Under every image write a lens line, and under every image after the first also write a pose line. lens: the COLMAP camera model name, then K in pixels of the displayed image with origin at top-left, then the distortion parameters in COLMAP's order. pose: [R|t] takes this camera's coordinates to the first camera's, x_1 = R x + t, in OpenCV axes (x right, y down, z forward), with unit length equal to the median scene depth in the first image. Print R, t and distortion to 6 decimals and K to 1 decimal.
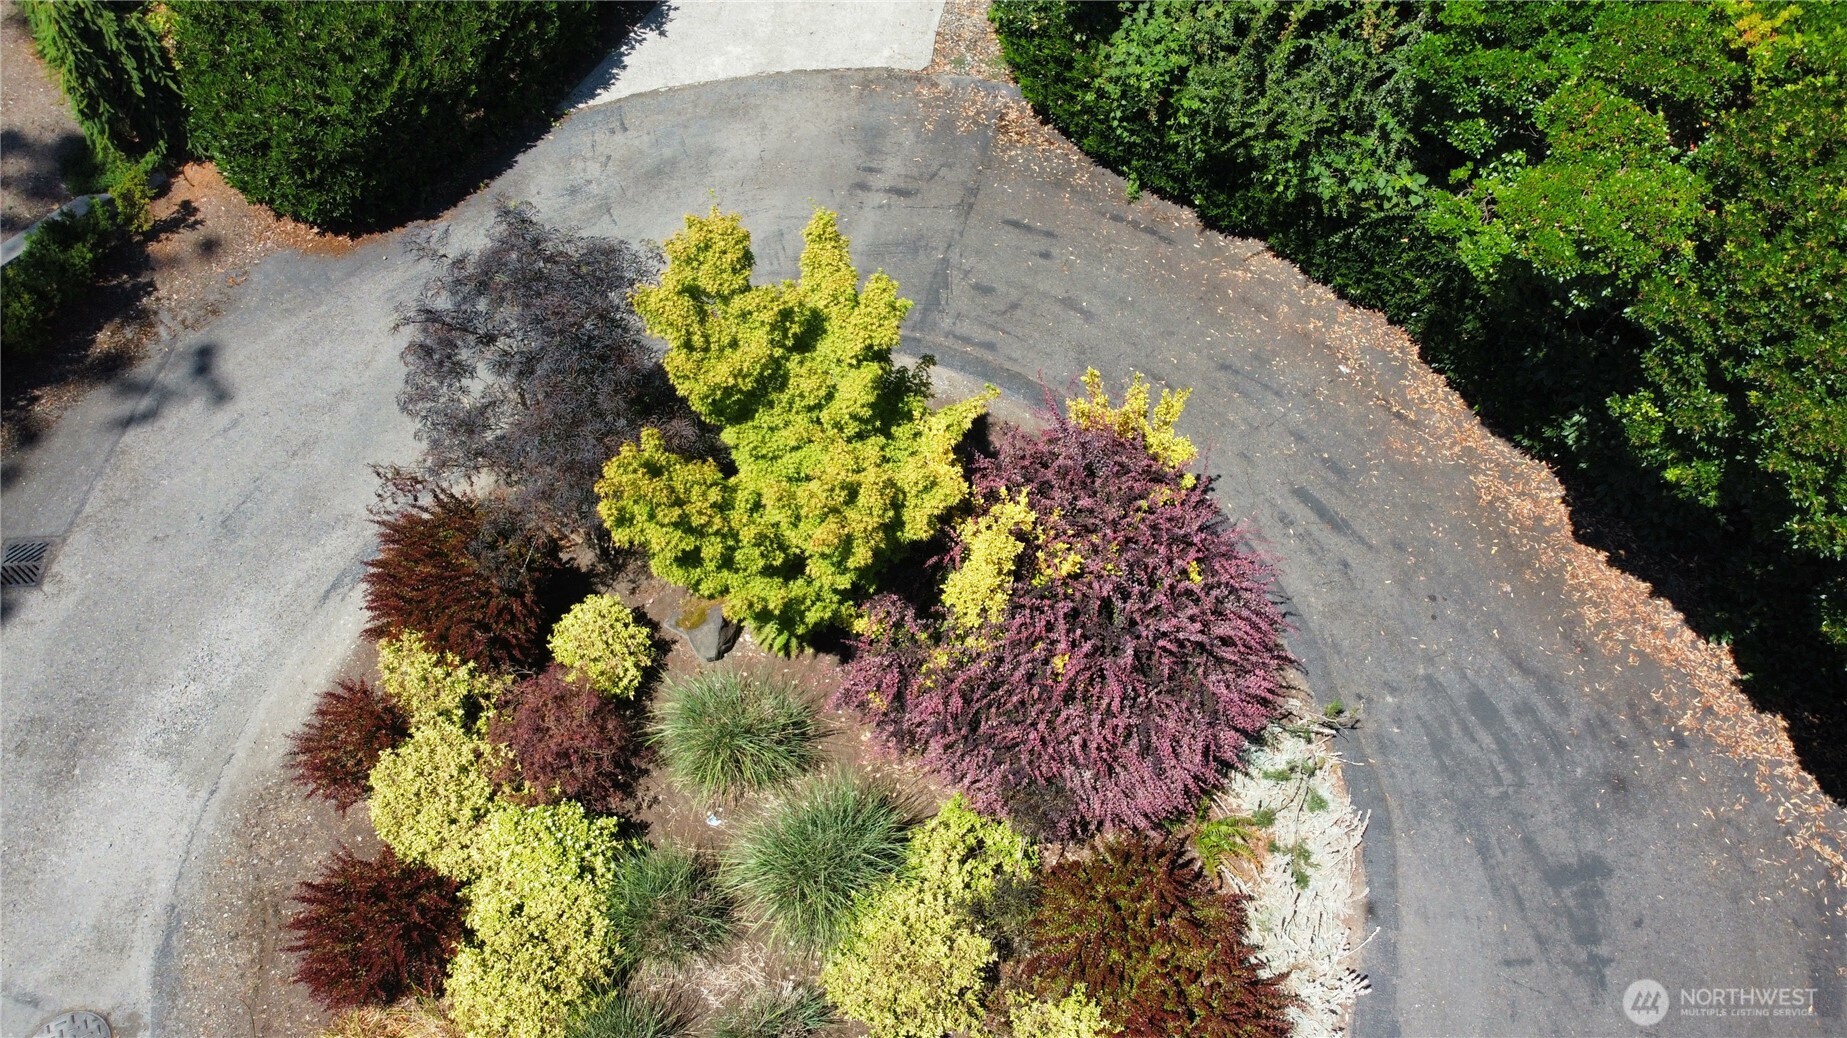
lens RADIAL K [[1395.9, 0, 929.9], [0, 1395.9, 512.0], [0, 0, 1]] dist [0.006449, -0.005051]
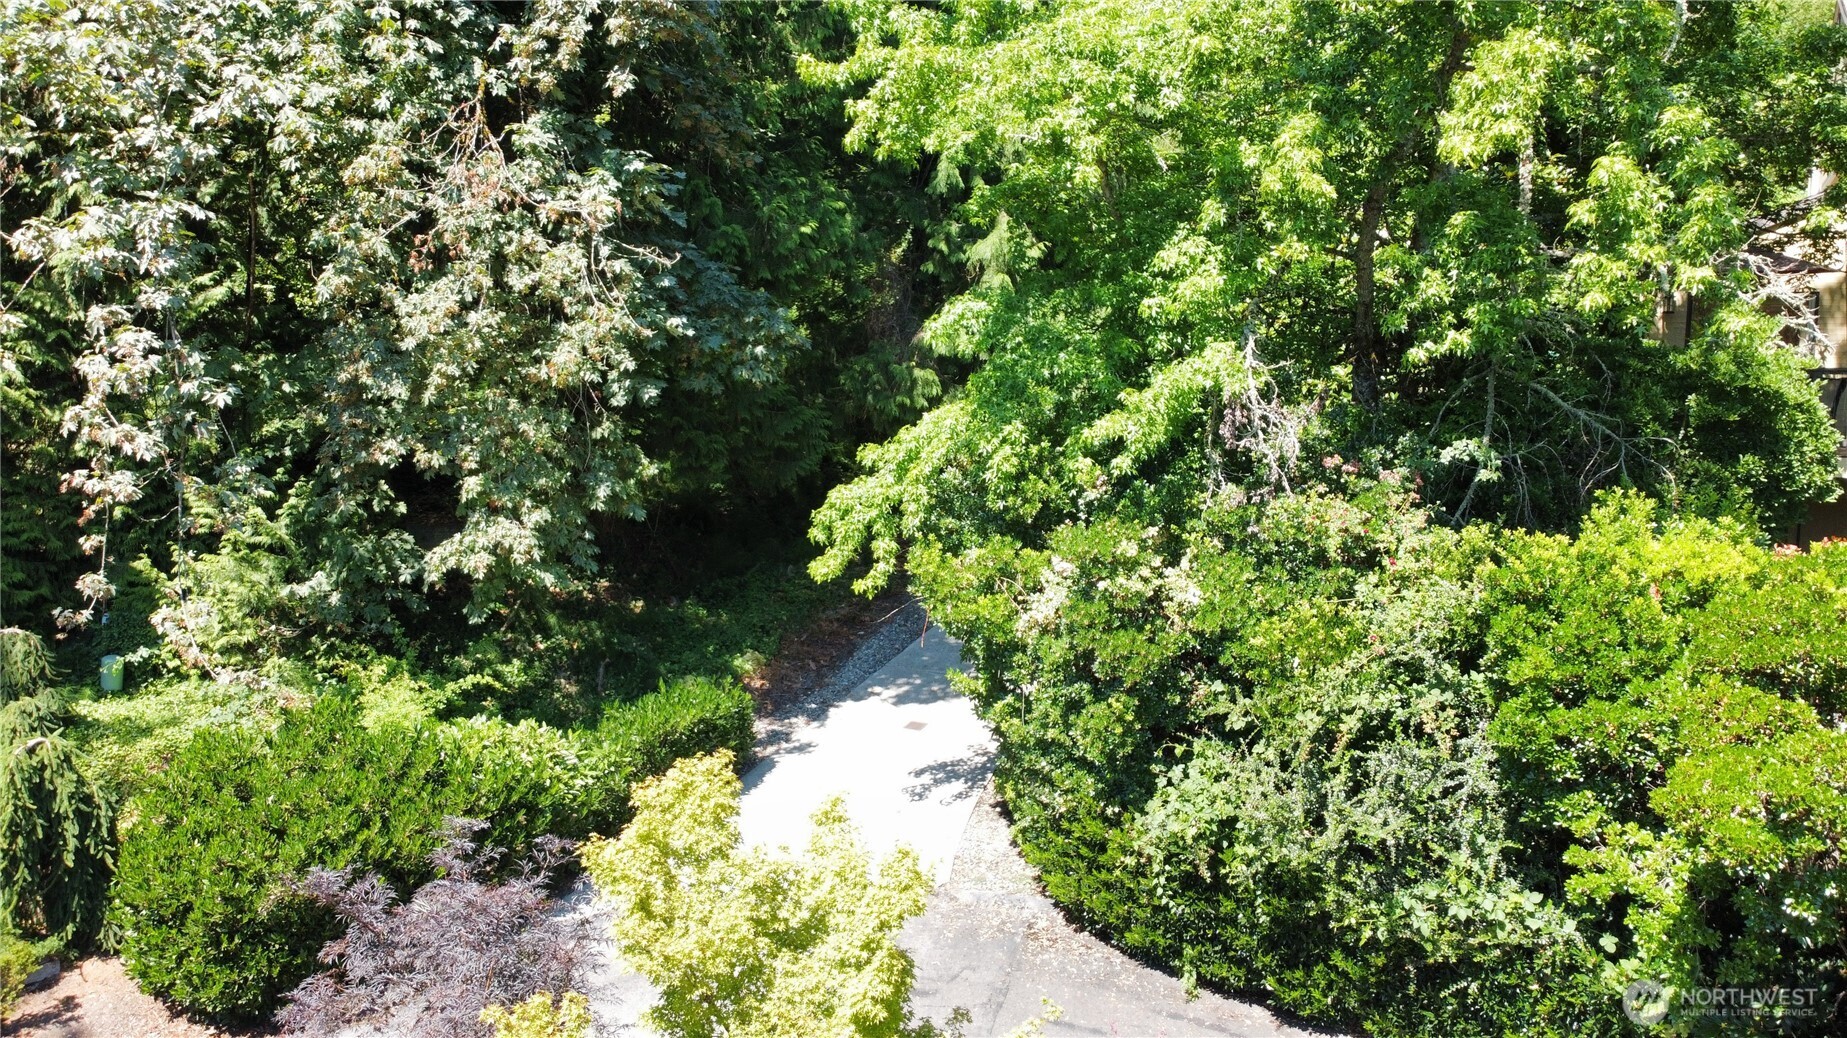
lens RADIAL K [[1395.9, 0, 930.6], [0, 1395.9, 516.3], [0, 0, 1]] dist [0.006449, -0.005051]
pose [[0.999997, -0.002500, -0.000721, -0.011818], [0.001314, 0.724472, -0.689303, 0.157486], [0.002246, 0.689299, 0.724473, 0.198907]]
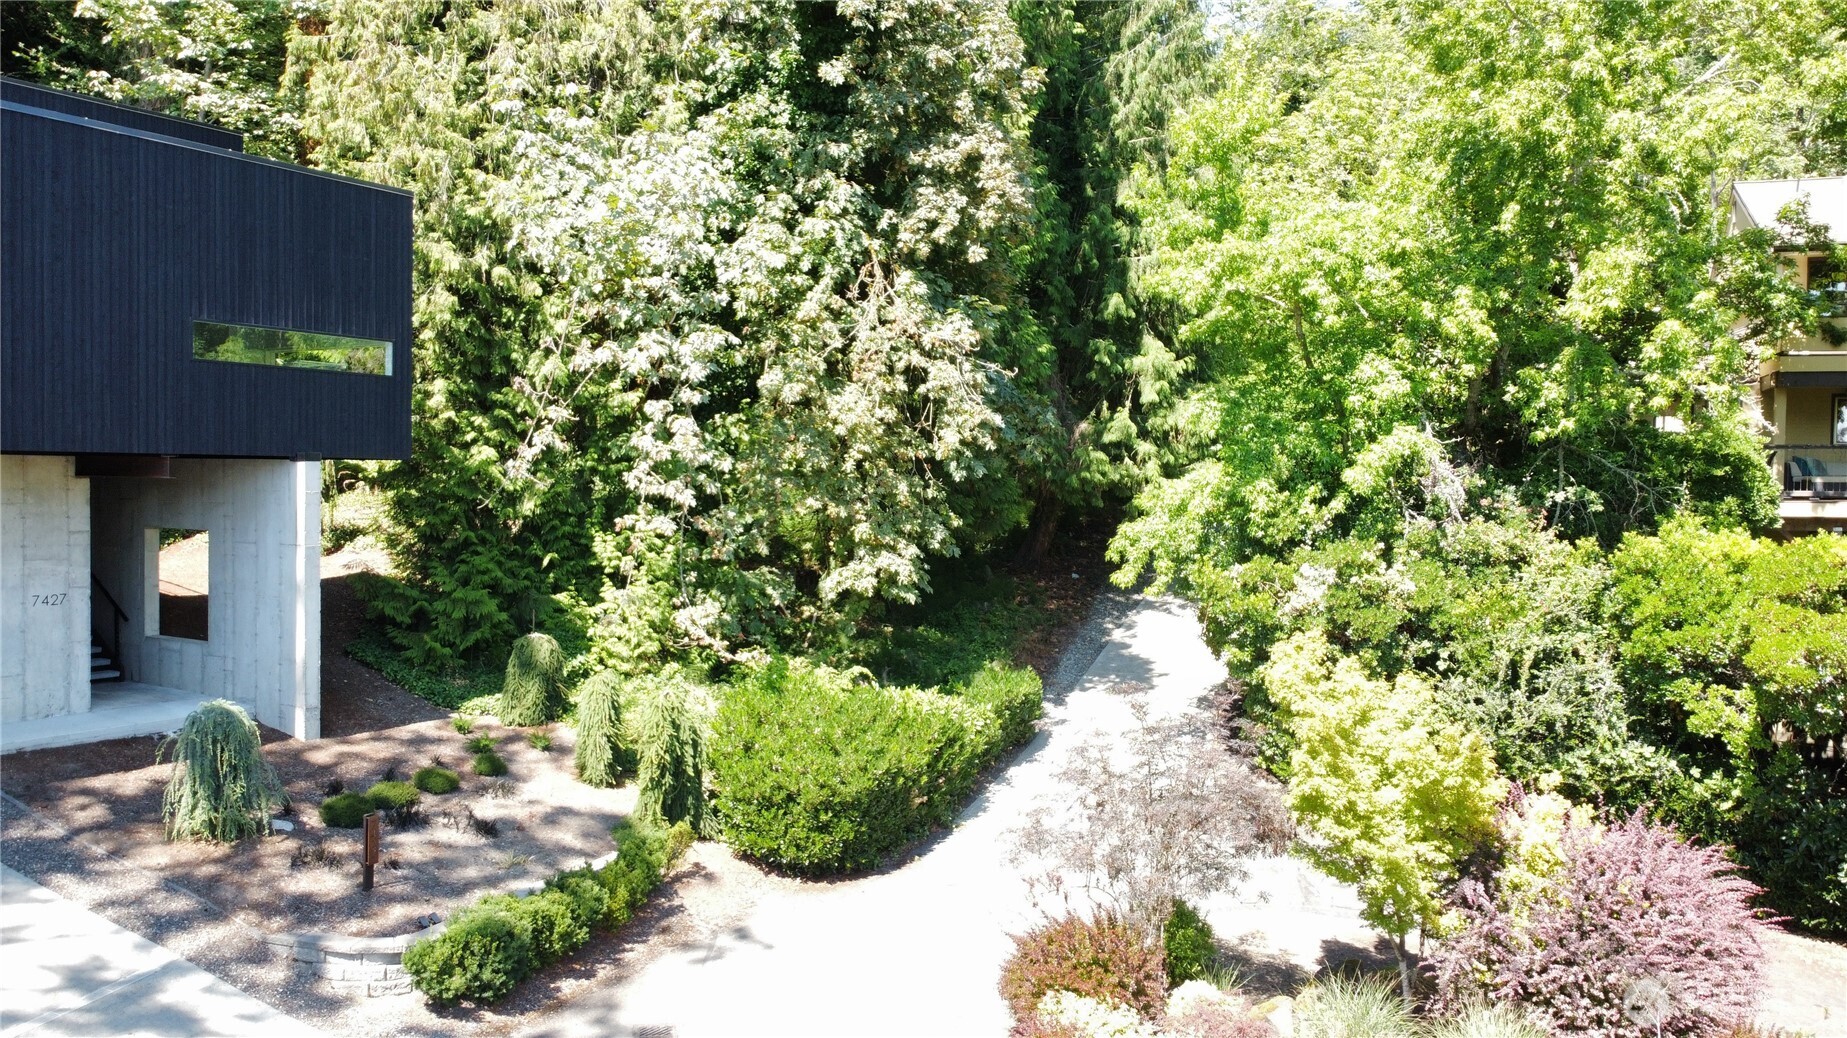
lens RADIAL K [[1395.9, 0, 931.9], [0, 1395.9, 506.8], [0, 0, 1]] dist [0.006449, -0.005051]
pose [[0.995086, -0.007394, 0.098740, -0.464246], [0.078273, 0.669480, -0.738695, 0.531070], [-0.060643, 0.742794, 0.666769, -0.090915]]
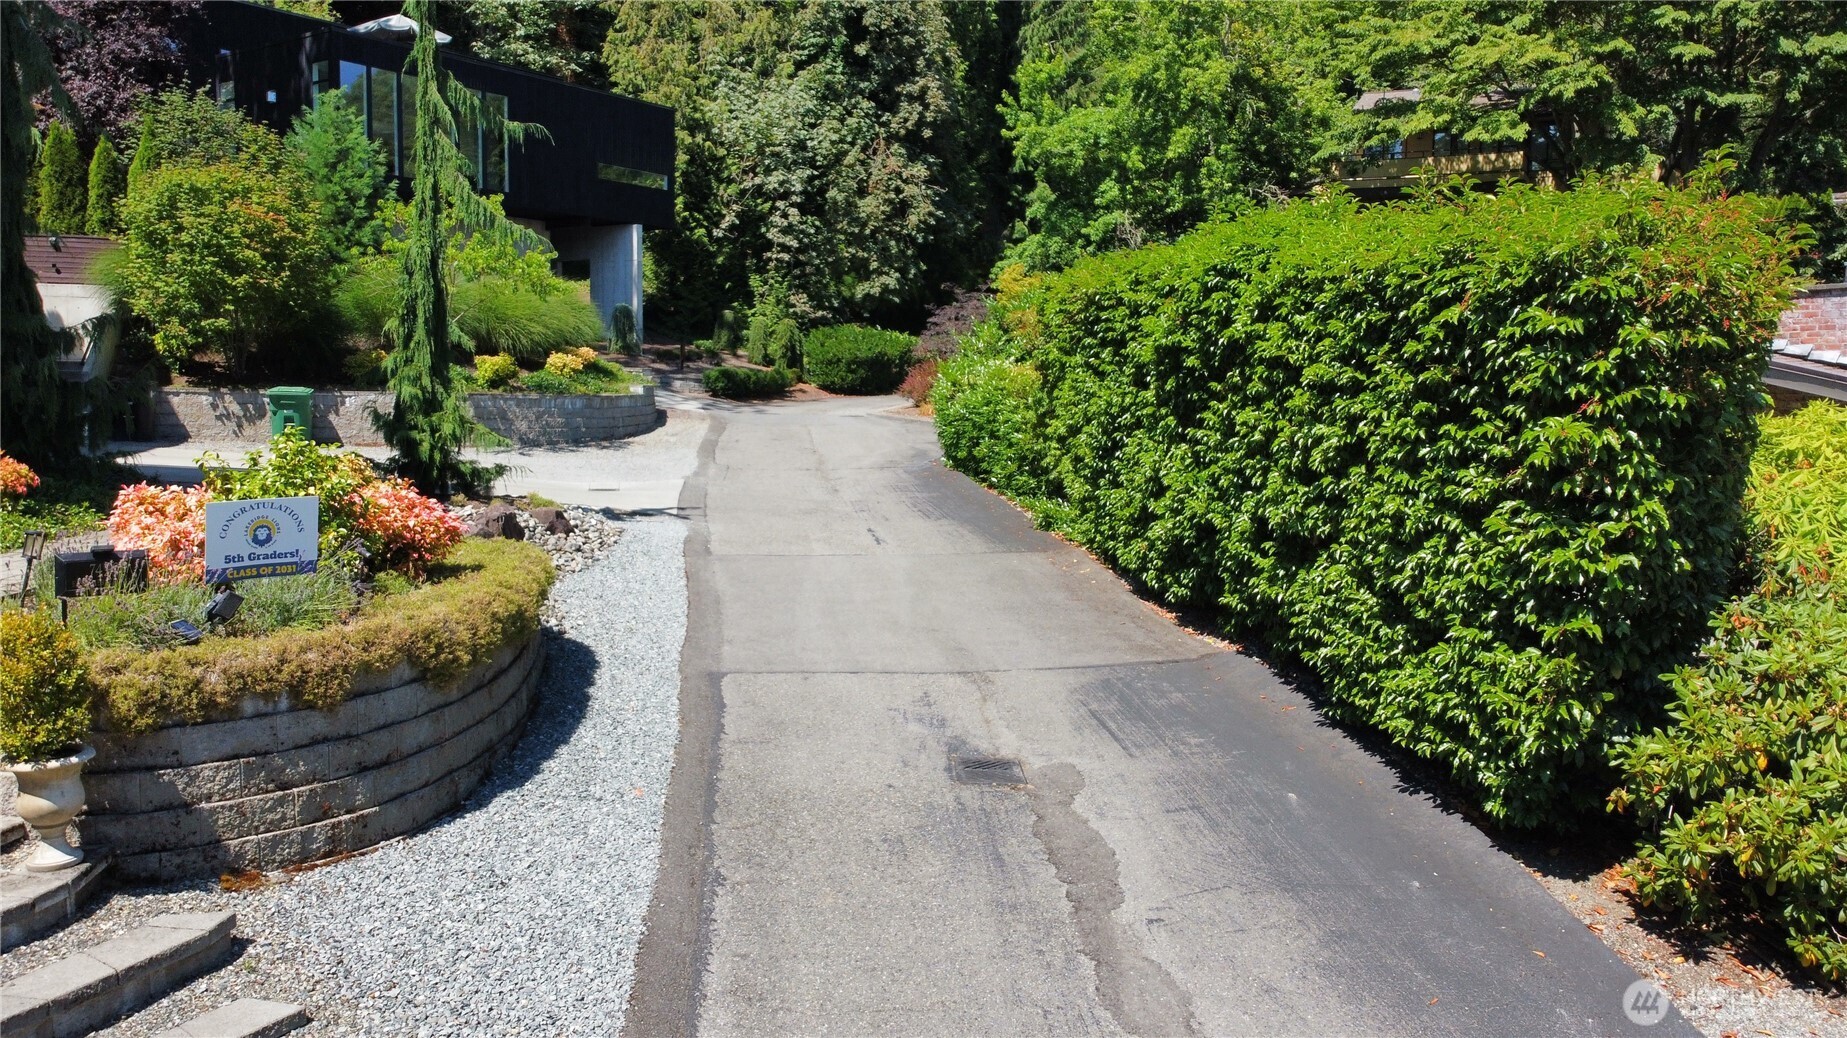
lens RADIAL K [[1395.9, 0, 920.5], [0, 1395.9, 516.2], [0, 0, 1]] dist [0.006449, -0.005051]
pose [[0.999699, -0.004776, 0.024046, -0.359637], [0.020123, 0.720107, -0.693572, 2.195522], [-0.014003, 0.693847, 0.719986, -1.049474]]
